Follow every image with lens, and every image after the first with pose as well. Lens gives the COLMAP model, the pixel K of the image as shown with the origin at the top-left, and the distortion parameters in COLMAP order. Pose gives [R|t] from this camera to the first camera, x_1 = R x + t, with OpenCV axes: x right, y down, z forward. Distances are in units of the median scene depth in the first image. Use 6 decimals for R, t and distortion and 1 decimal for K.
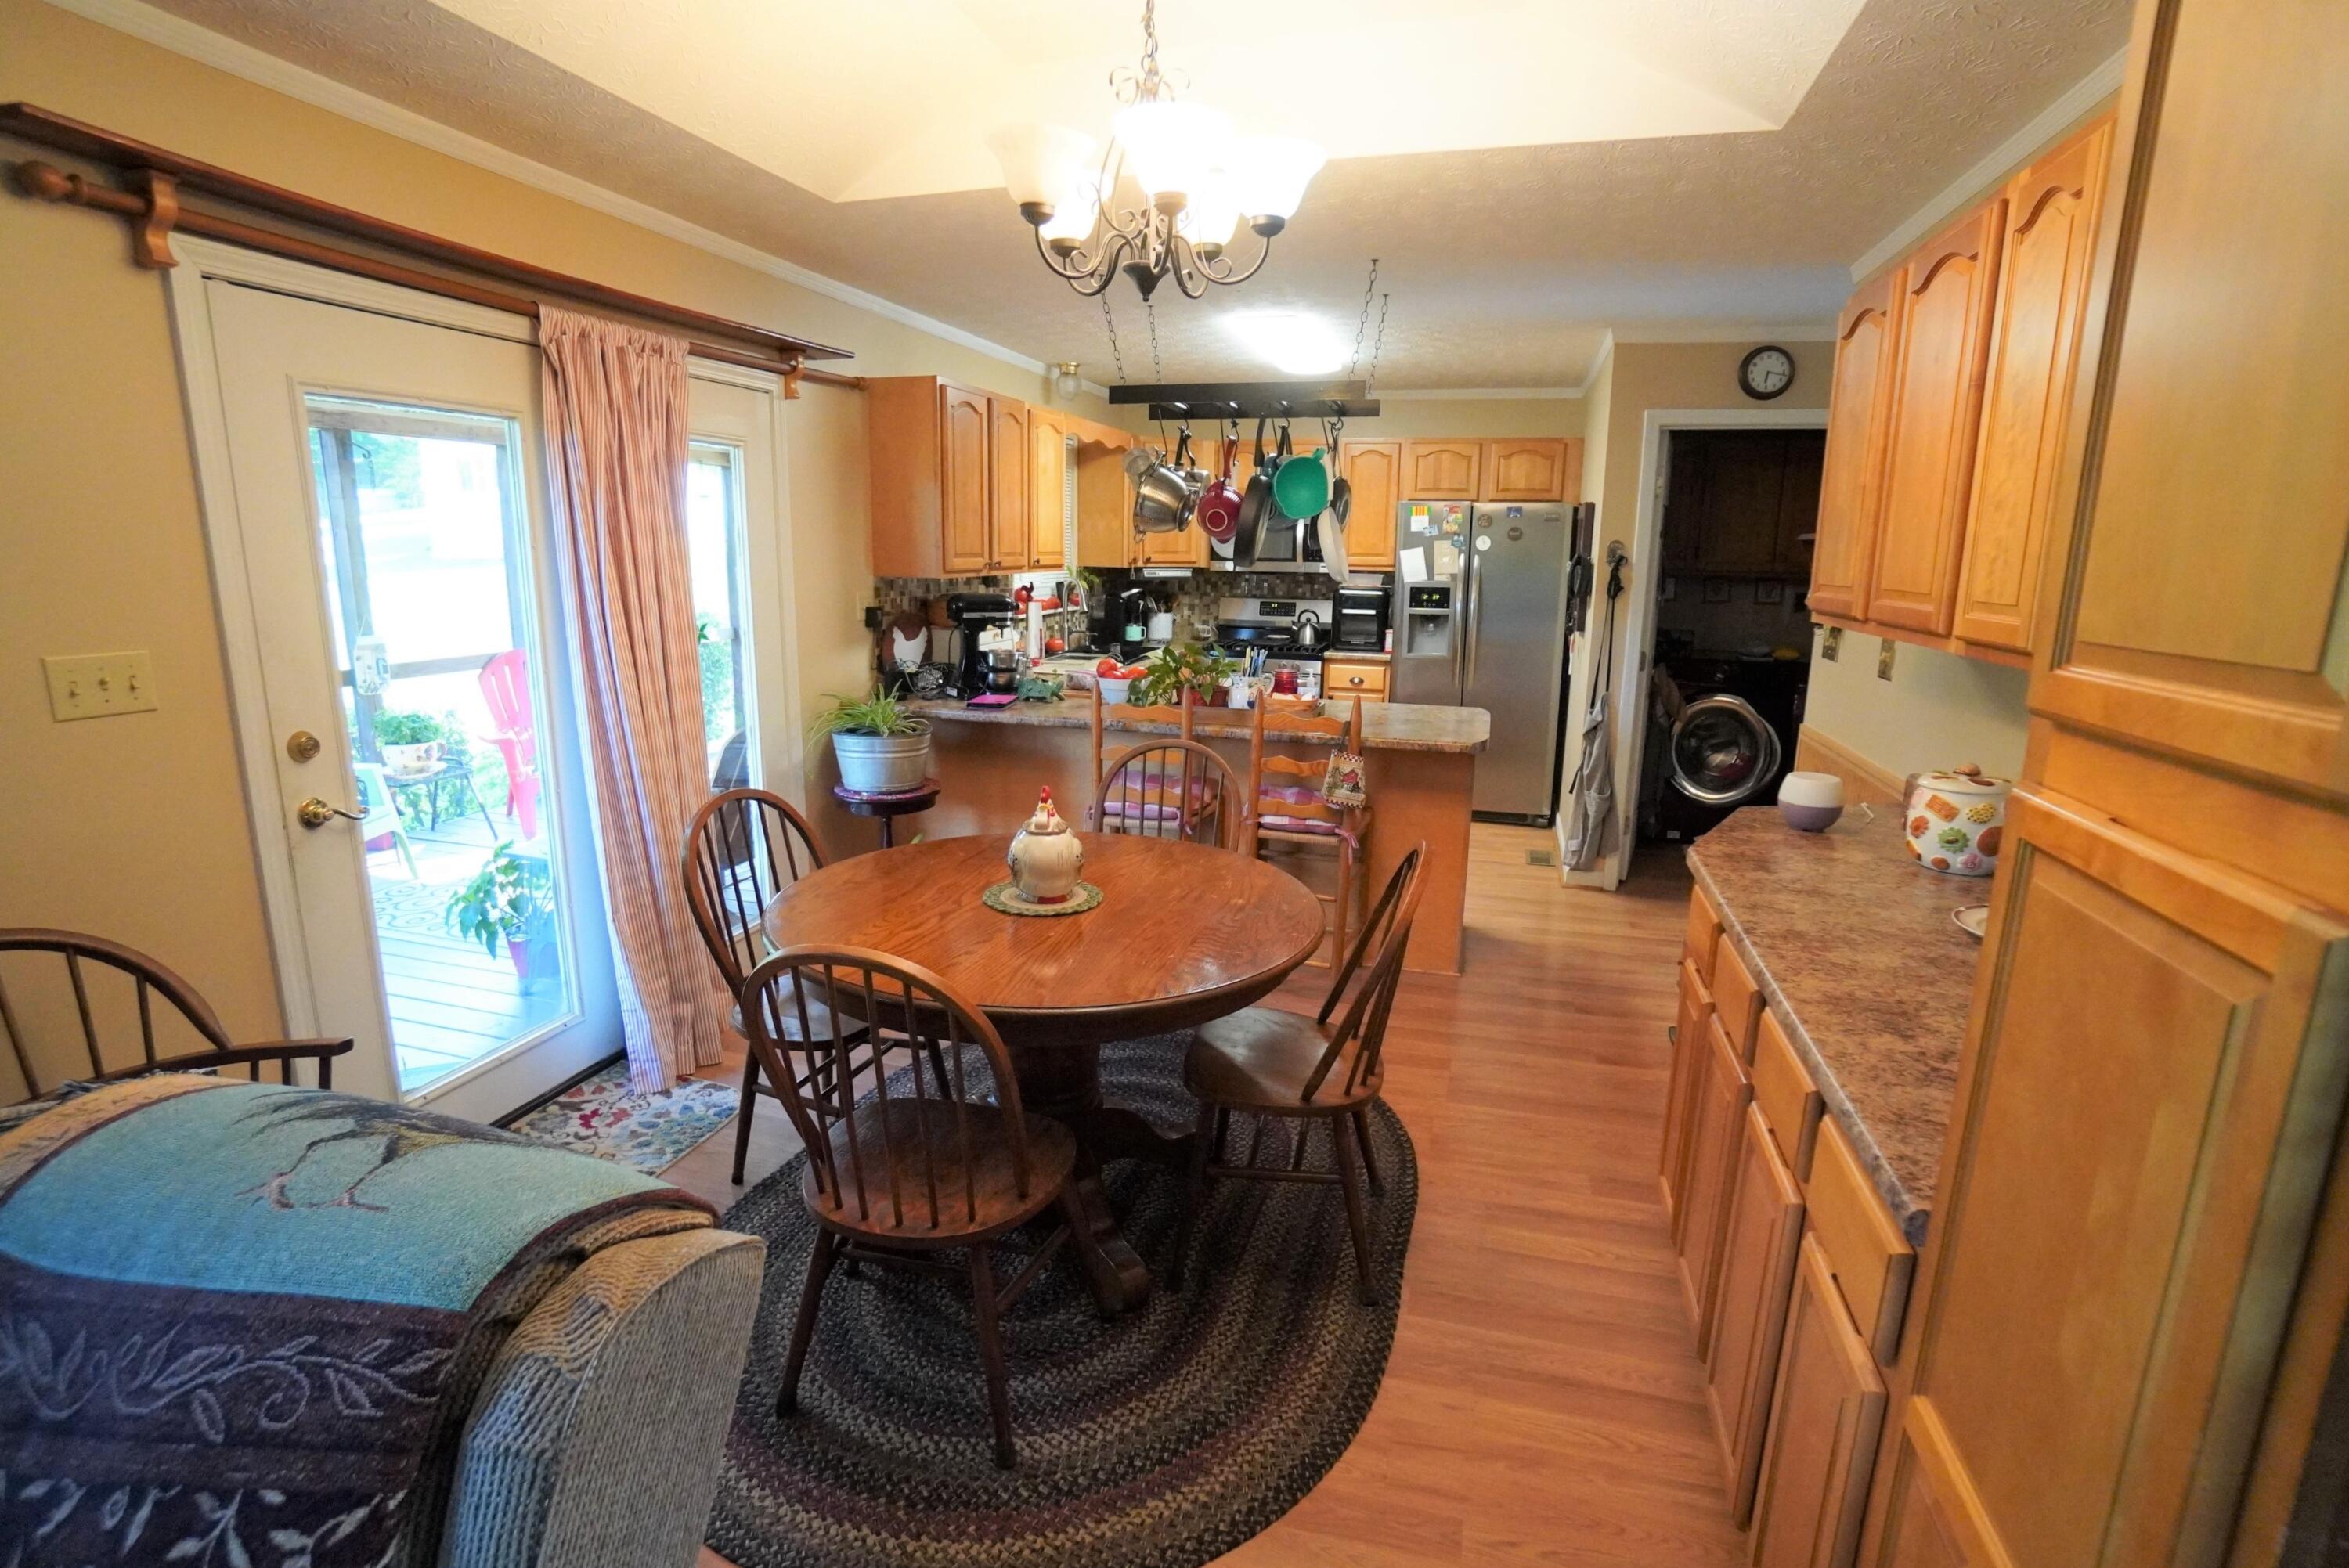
lens RADIAL K [[1114.4, 0, 1134.4], [0, 1114.4, 796.6], [0, 0, 1]] dist [-0.022762, 0.003971]
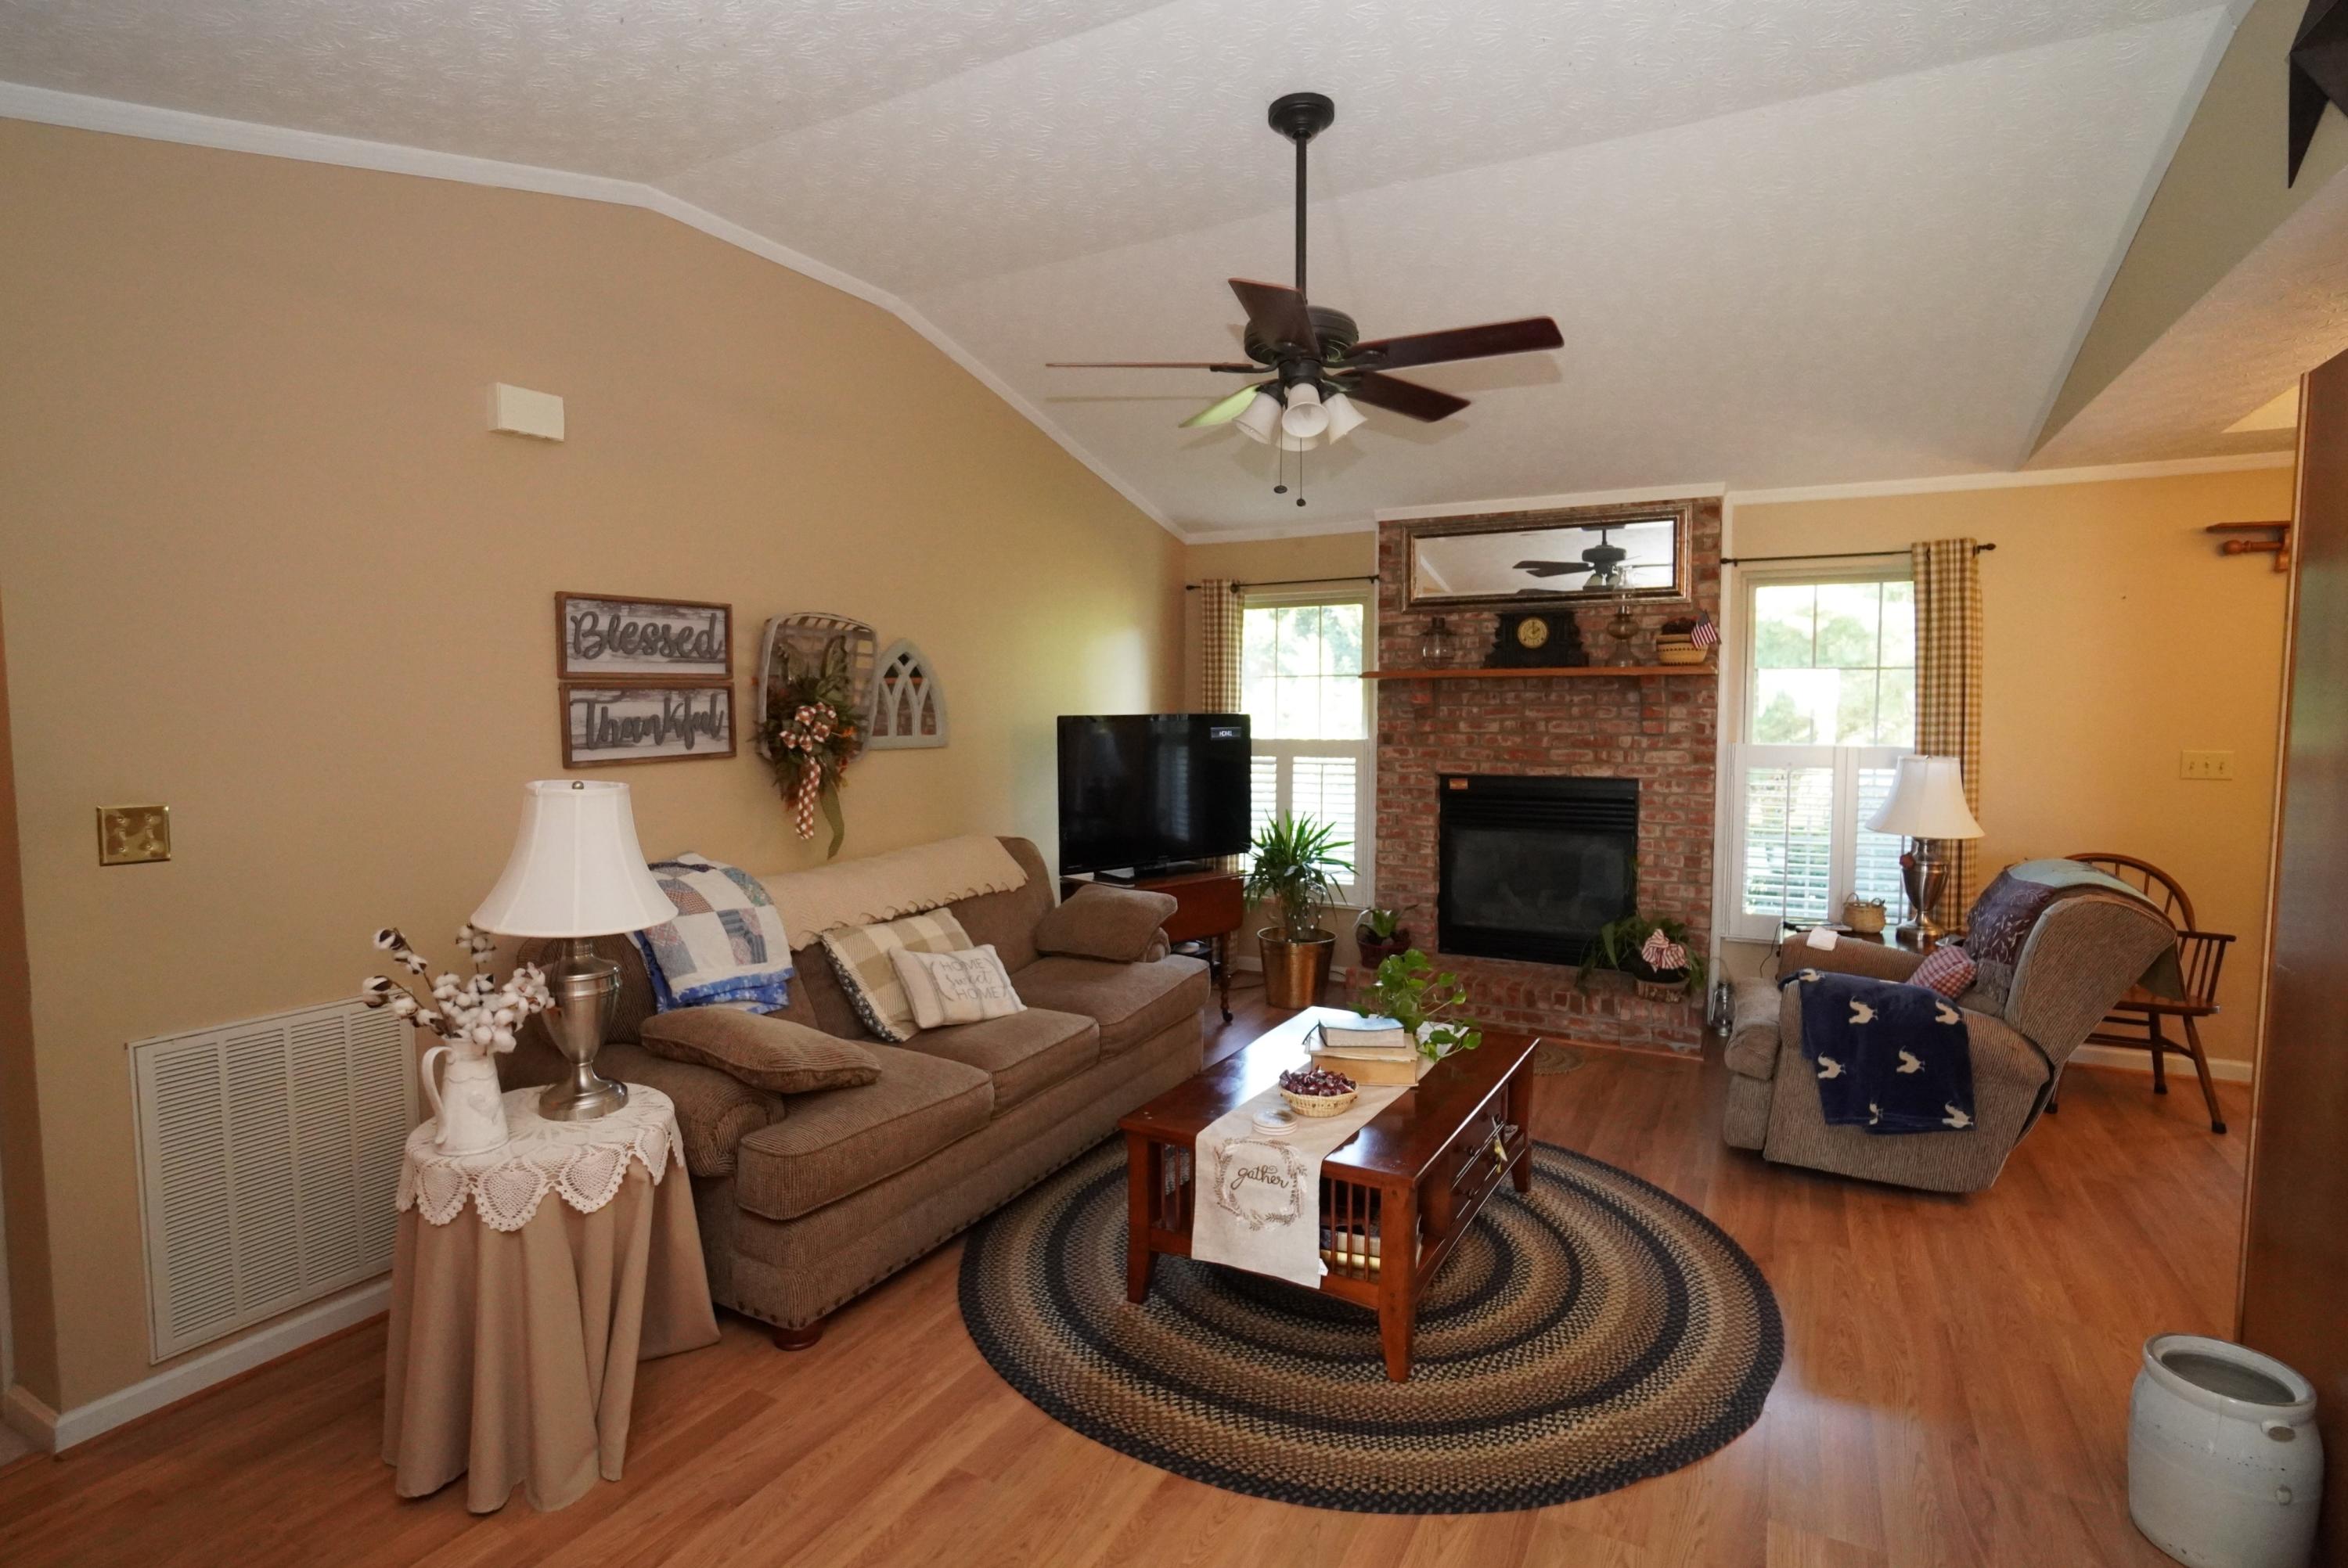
lens RADIAL K [[1142.6, 0, 1171.5], [0, 1142.6, 781.4], [0, 0, 1]] dist [-0.027239, 0.005522]
pose [[-0.174521, 0.052815, -0.983236, 1.103381], [-0.217865, 0.971740, 0.090868, 0.121090], [0.960248, 0.230071, -0.158082, -0.421715]]
